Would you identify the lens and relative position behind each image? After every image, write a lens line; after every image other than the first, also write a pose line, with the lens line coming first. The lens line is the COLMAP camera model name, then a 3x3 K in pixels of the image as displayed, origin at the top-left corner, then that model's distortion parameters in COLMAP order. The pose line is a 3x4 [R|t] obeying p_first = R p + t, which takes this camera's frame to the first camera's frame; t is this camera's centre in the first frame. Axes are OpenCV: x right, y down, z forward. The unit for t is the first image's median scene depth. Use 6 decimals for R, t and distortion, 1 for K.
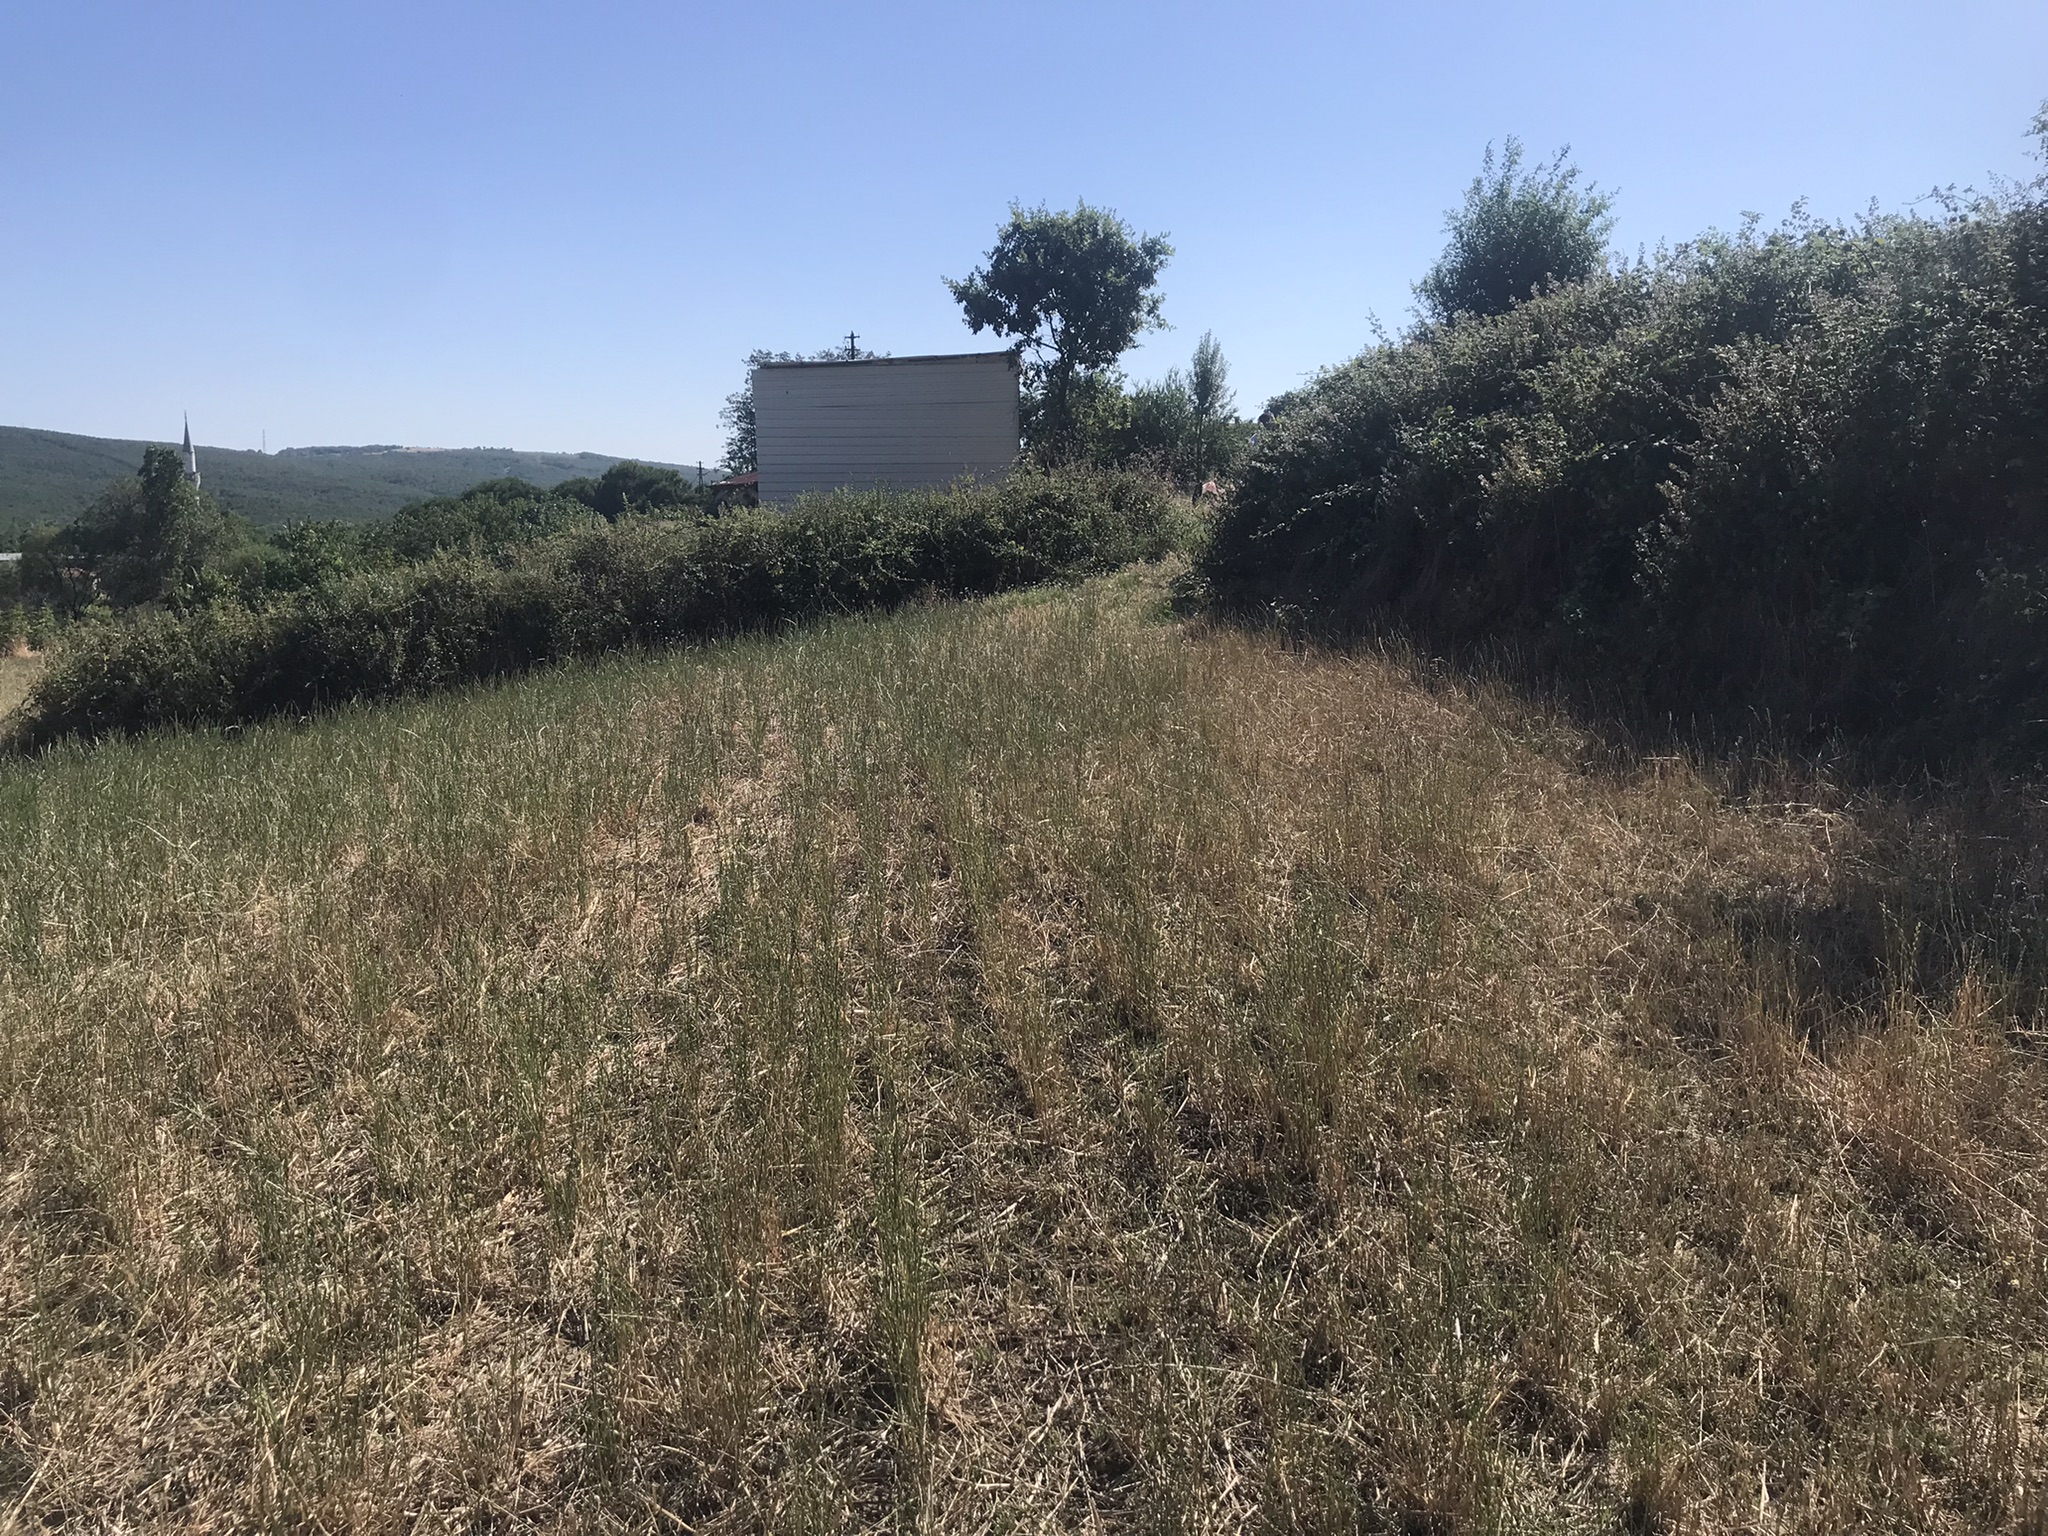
lens RADIAL K [[1641.6, 0, 1021.9], [0, 1641.6, 725.0], [0, 0, 1]] dist [0.007813, -0.012416]
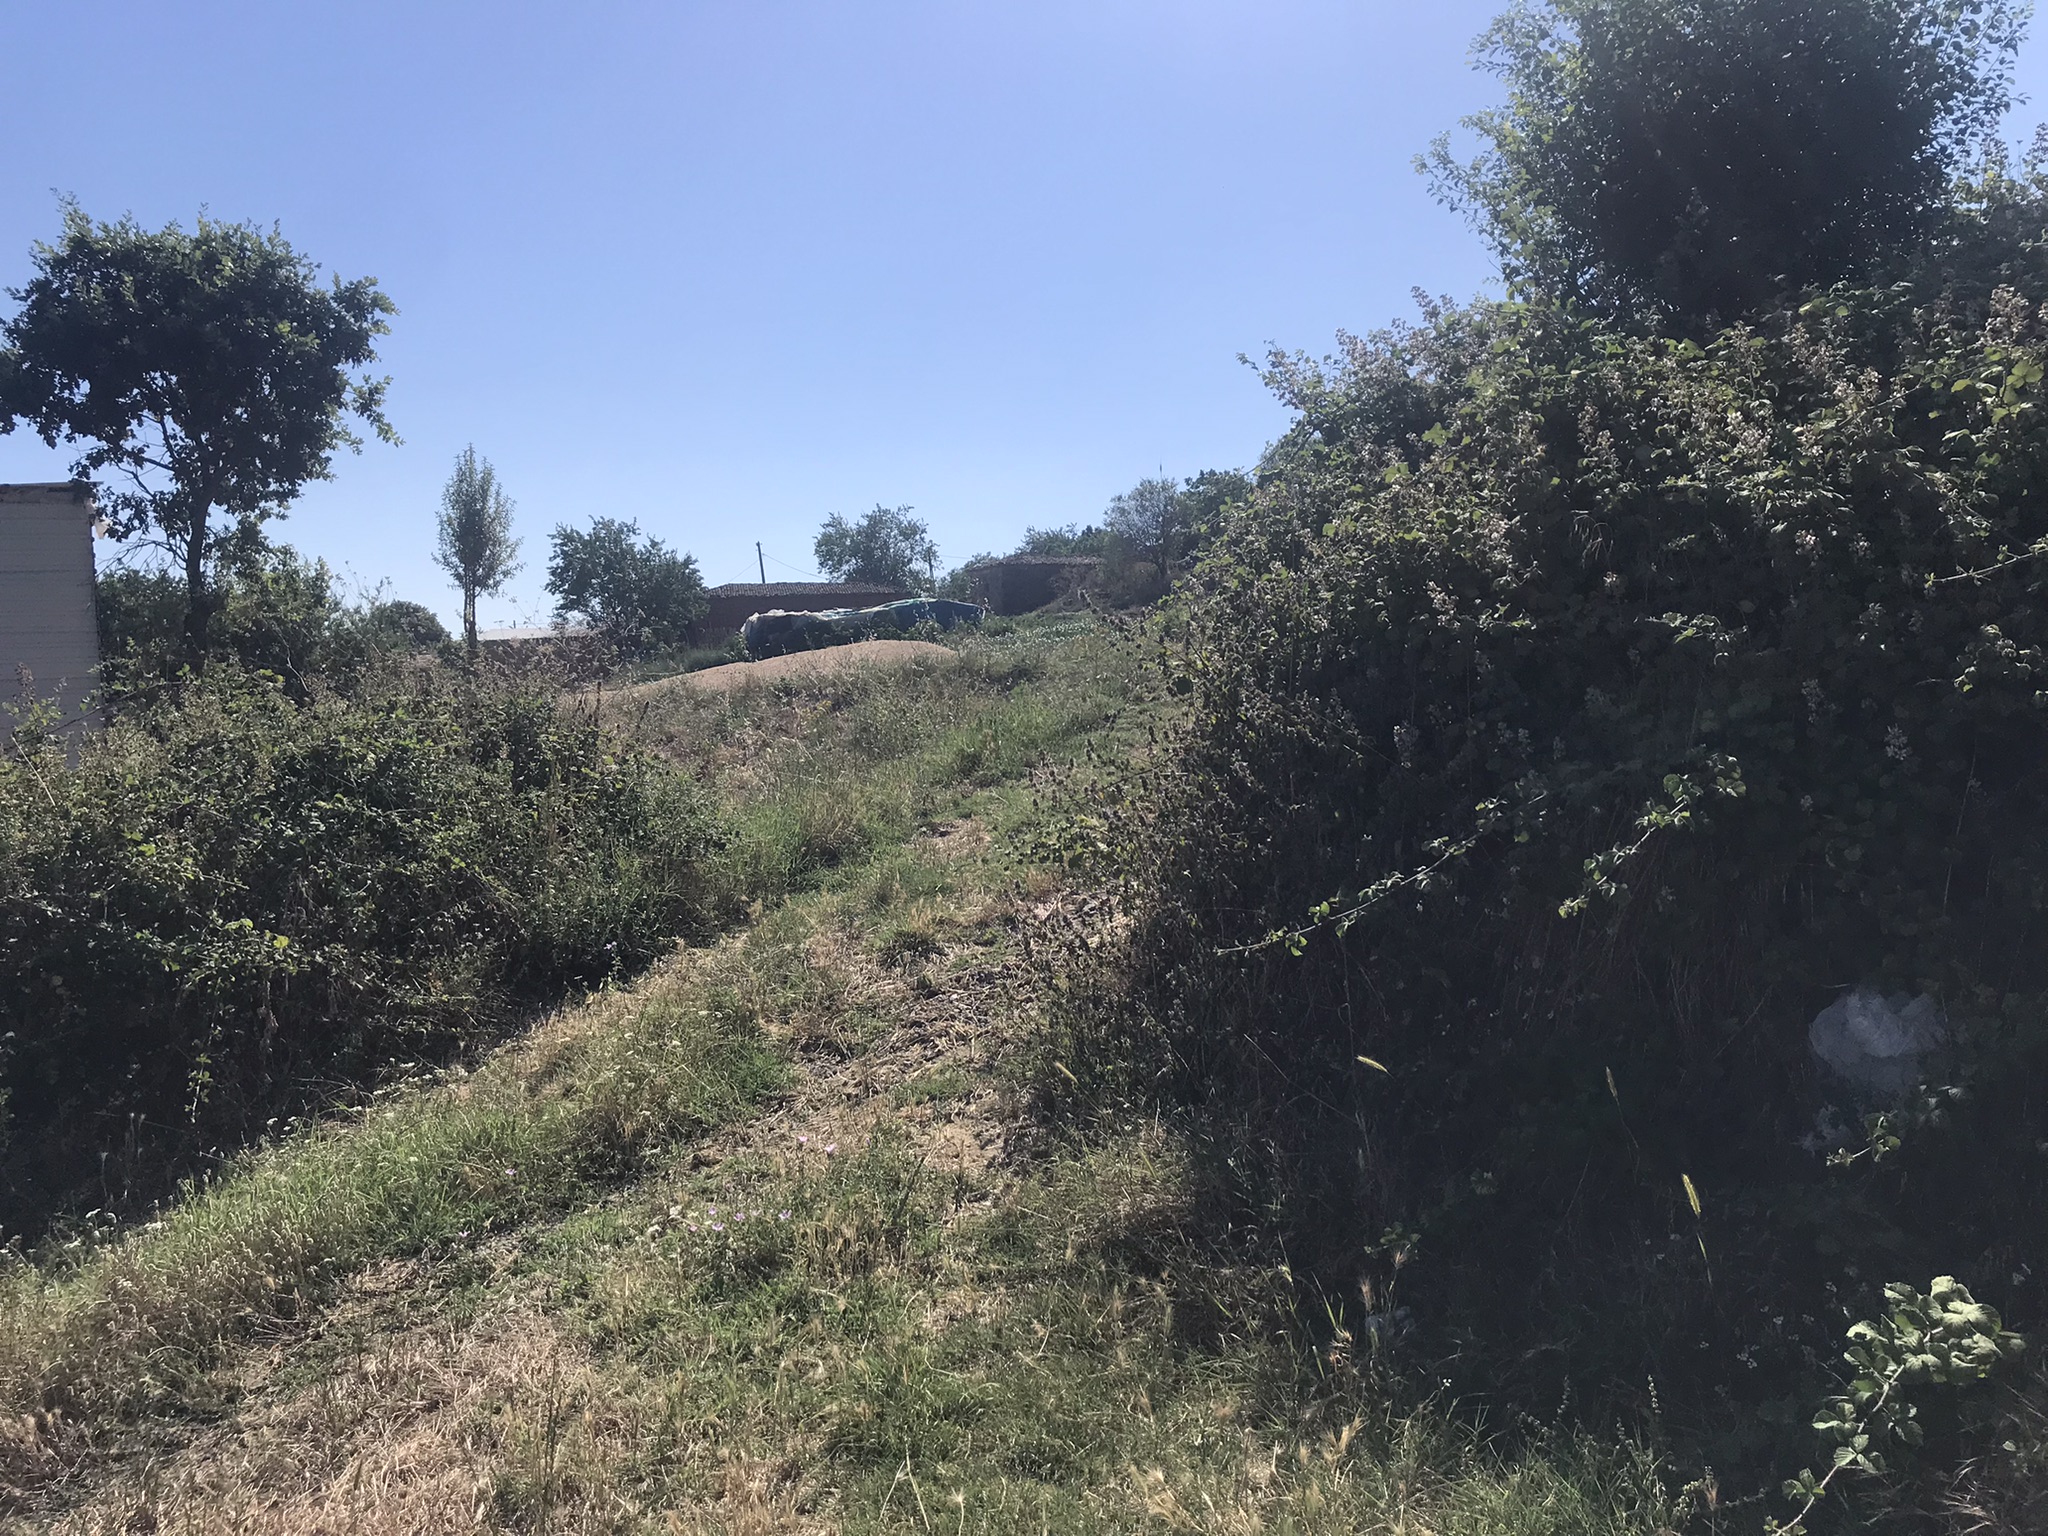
lens RADIAL K [[1641.6, 0, 1021.9], [0, 1641.6, 725.0], [0, 0, 1]] dist [0.007813, -0.012416]
pose [[0.857130, -0.046532, 0.512995, -0.047293], [0.112534, 0.988770, -0.098339, -0.136983], [-0.502658, 0.142018, 0.852740, 0.911474]]
